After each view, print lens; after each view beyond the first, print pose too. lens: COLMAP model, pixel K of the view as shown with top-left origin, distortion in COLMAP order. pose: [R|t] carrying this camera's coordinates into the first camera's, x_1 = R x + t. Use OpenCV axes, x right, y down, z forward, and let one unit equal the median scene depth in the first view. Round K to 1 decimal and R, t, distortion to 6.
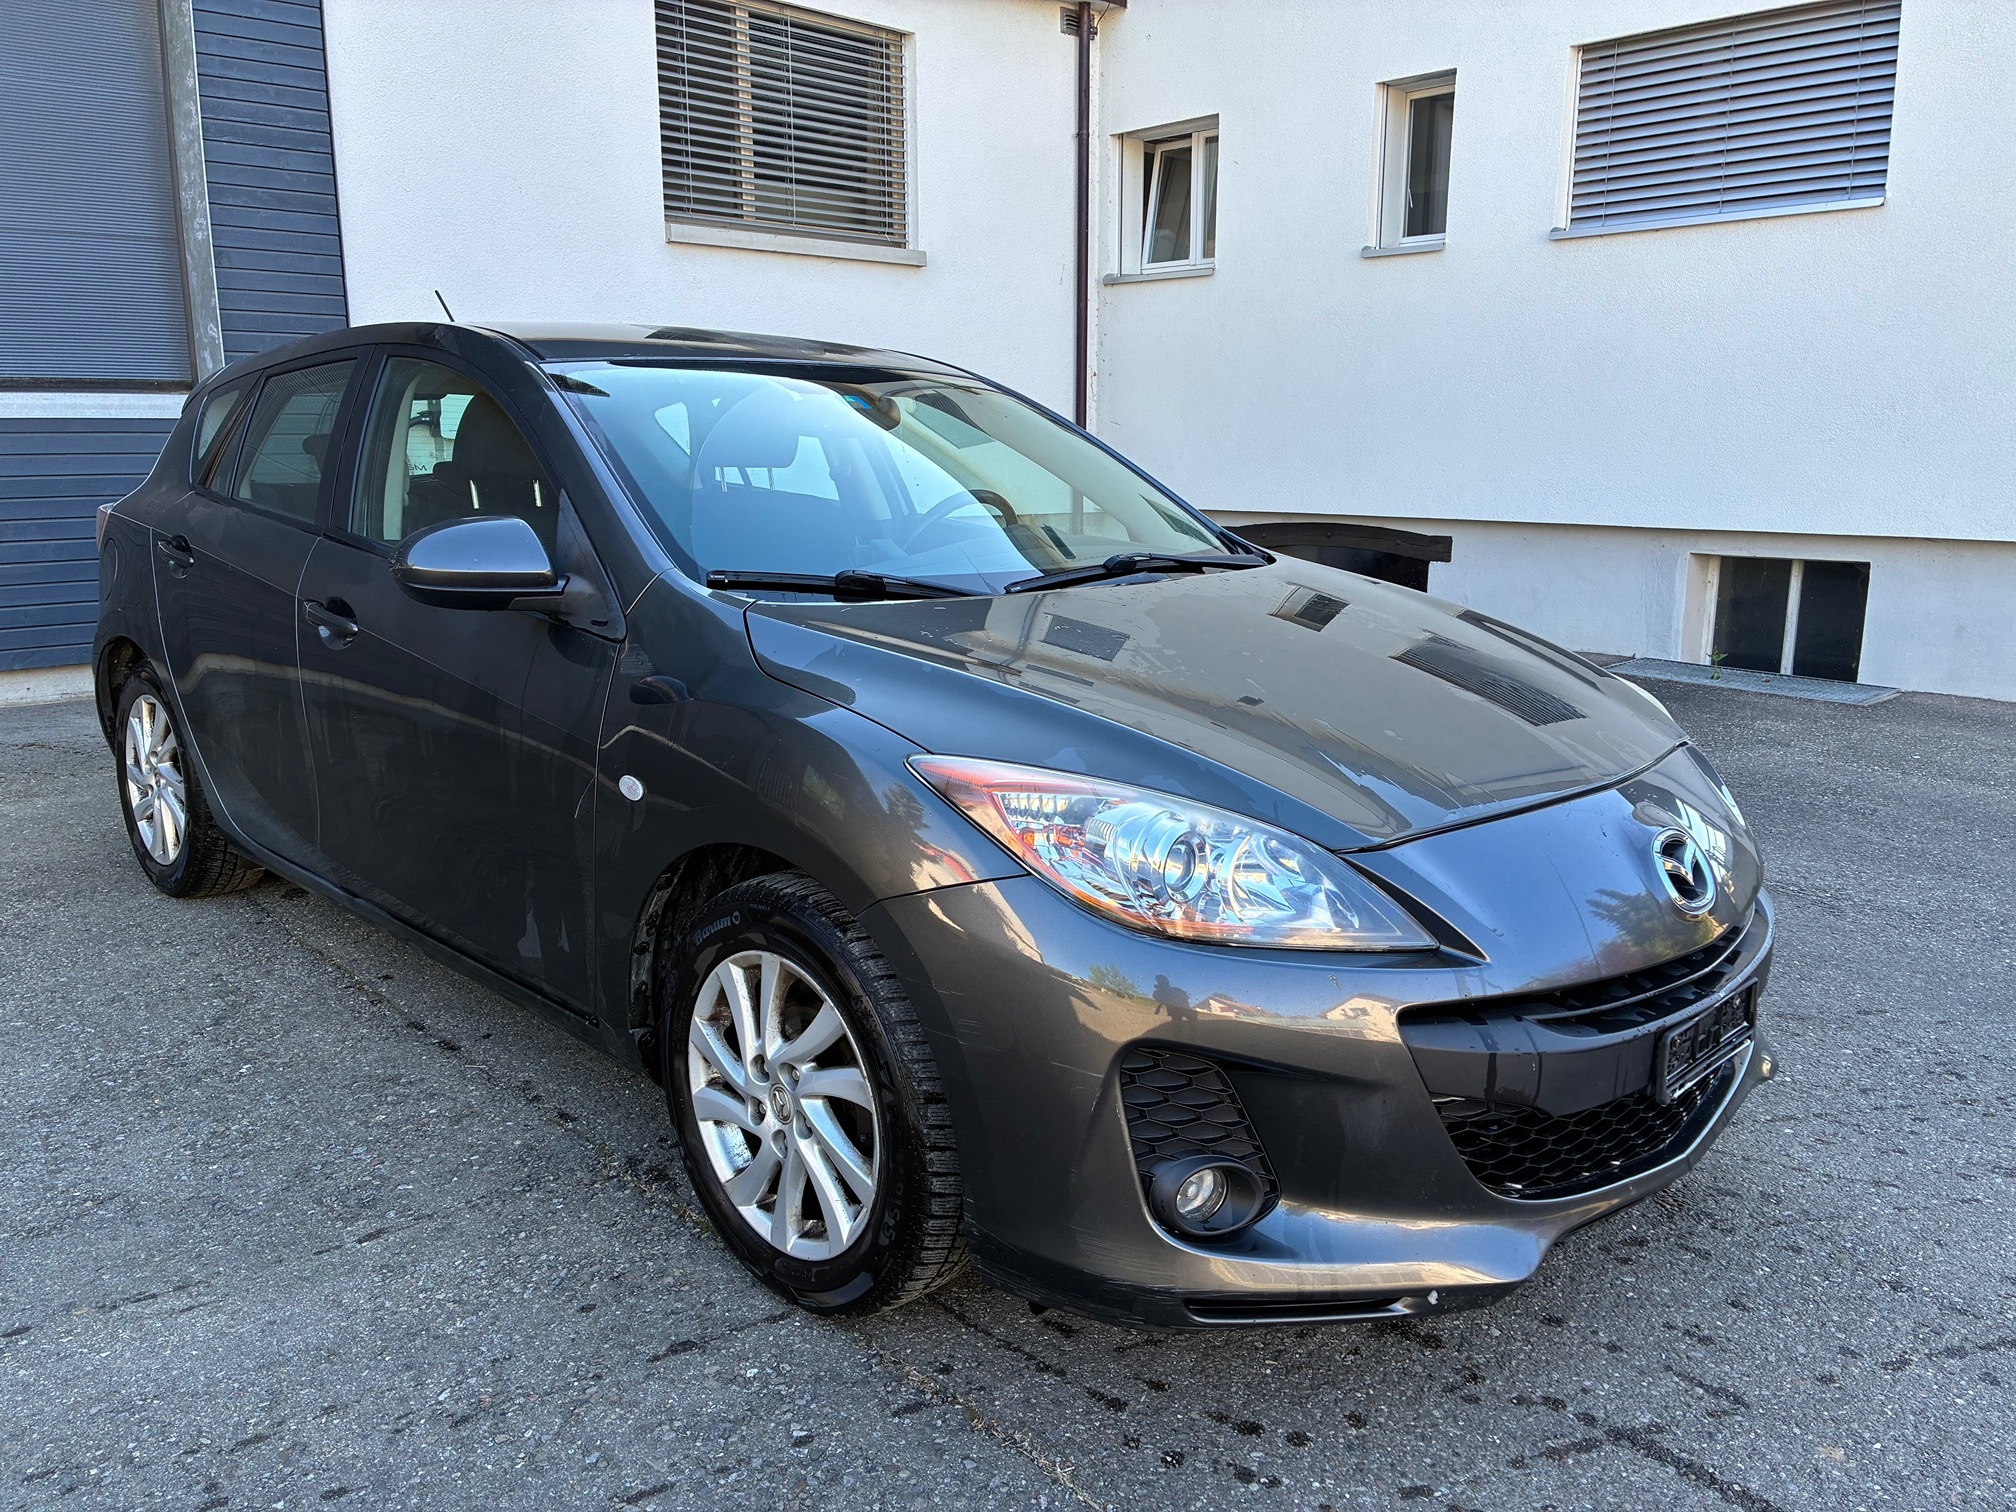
lens RADIAL K [[1524.1, 0, 1021.7], [0, 1524.1, 762.7], [0, 0, 1]] dist [0.047276, -0.079531]
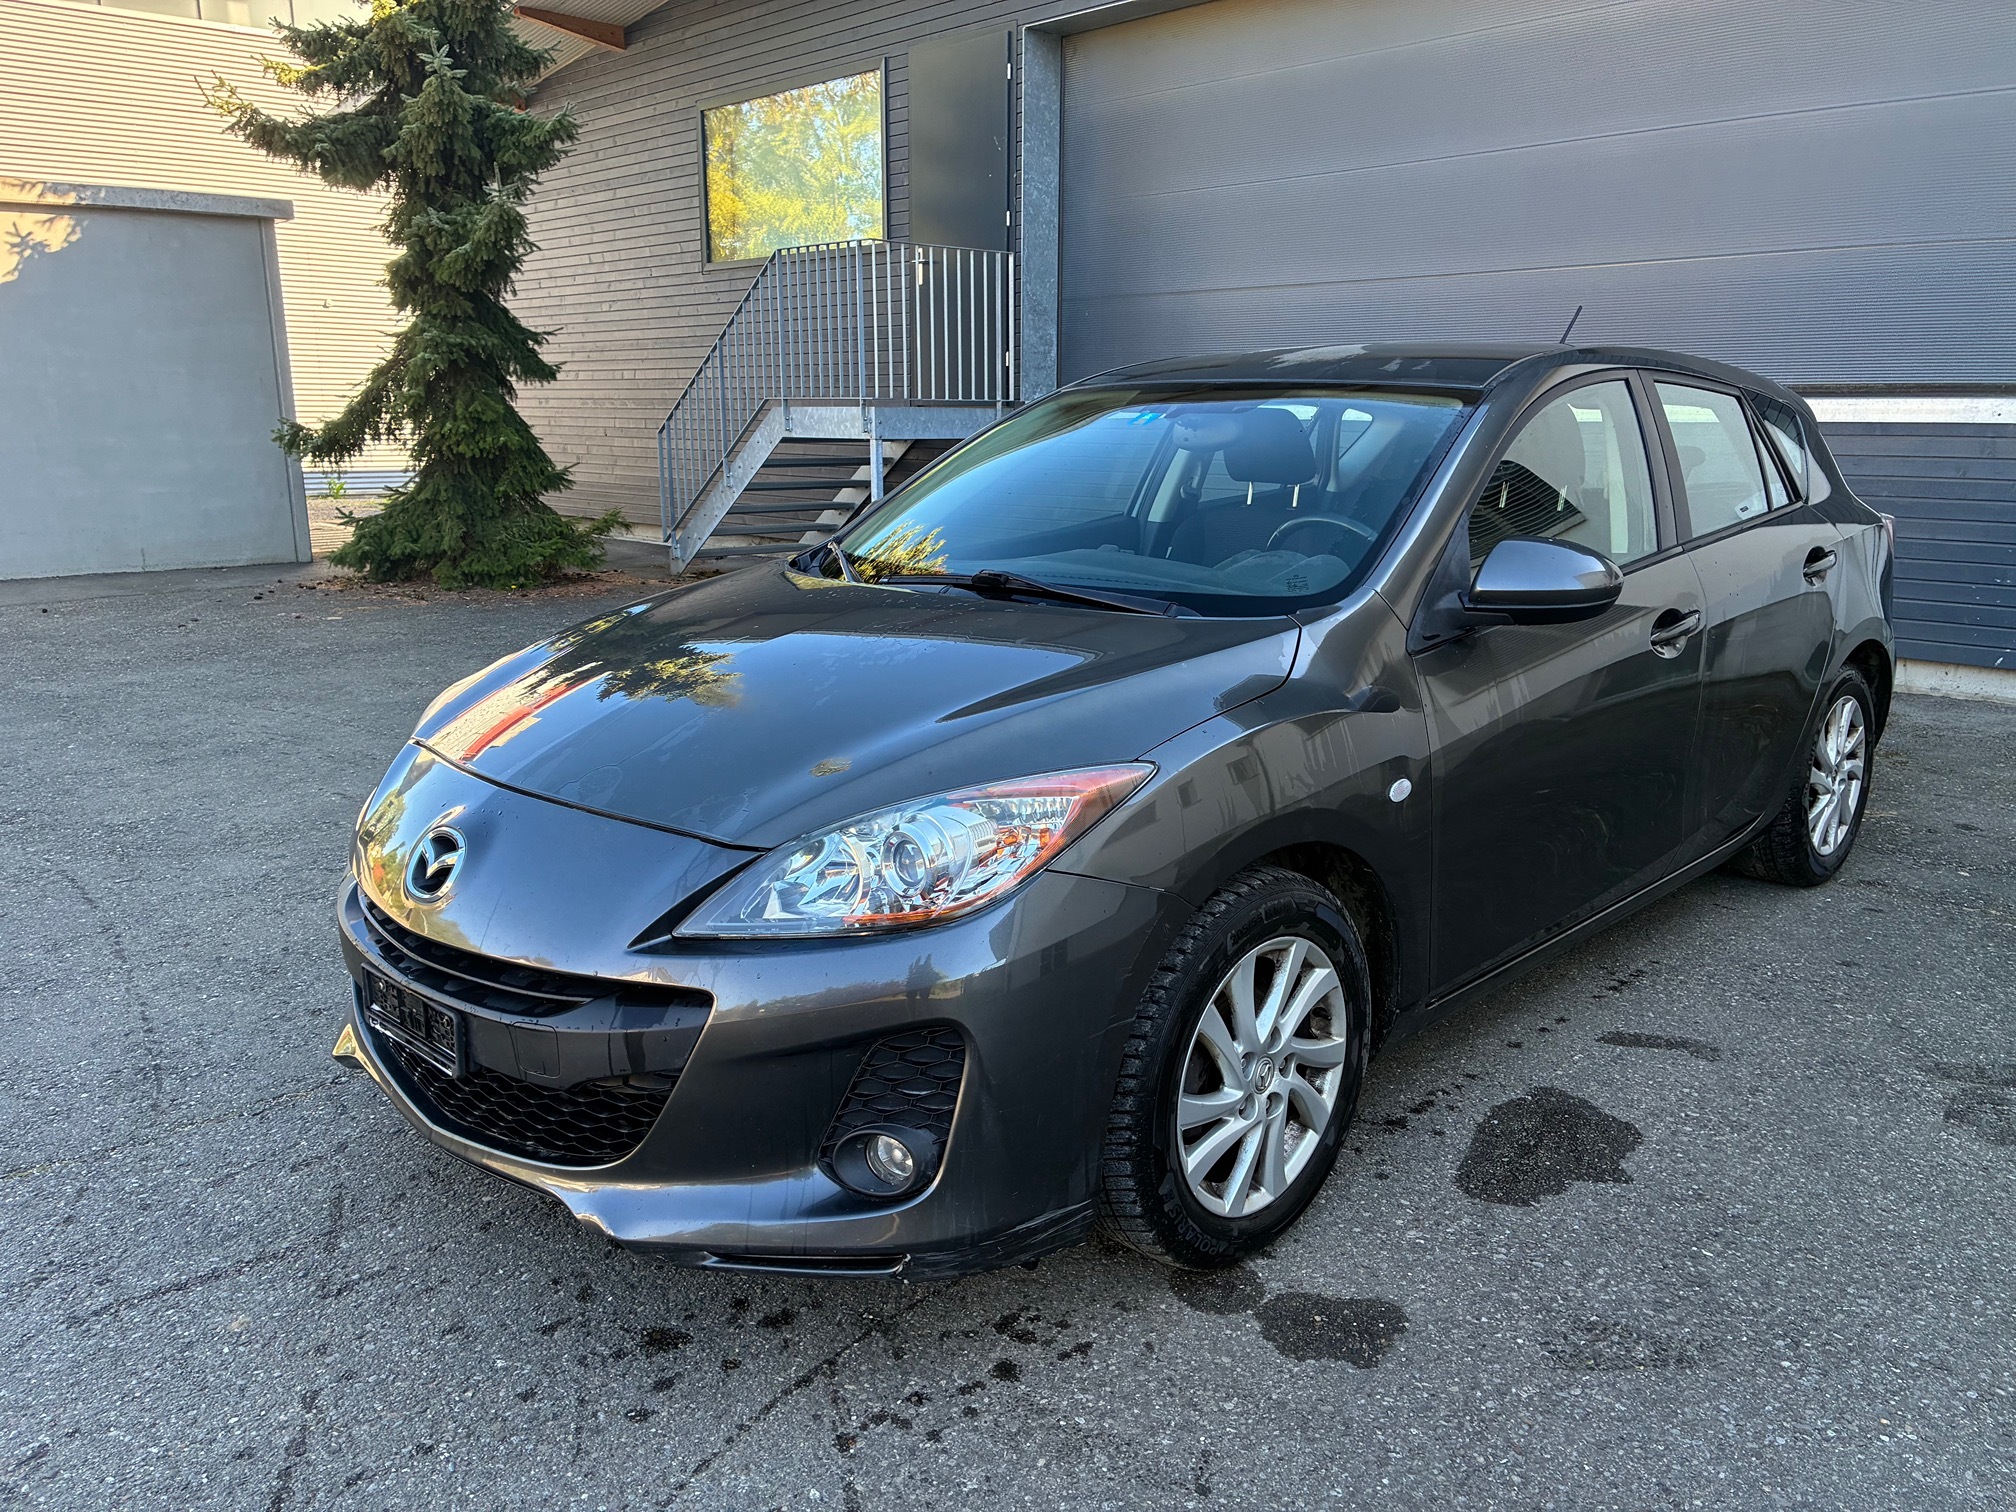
lens RADIAL K [[1524.1, 0, 1027.3], [0, 1524.1, 790.8], [0, 0, 1]] dist [0.047276, -0.079531]
pose [[0.006356, 0.231930, -0.972712, 0.377677], [-0.212591, 0.950808, 0.225319, -0.079192], [0.977121, 0.205358, 0.055350, 0.343908]]
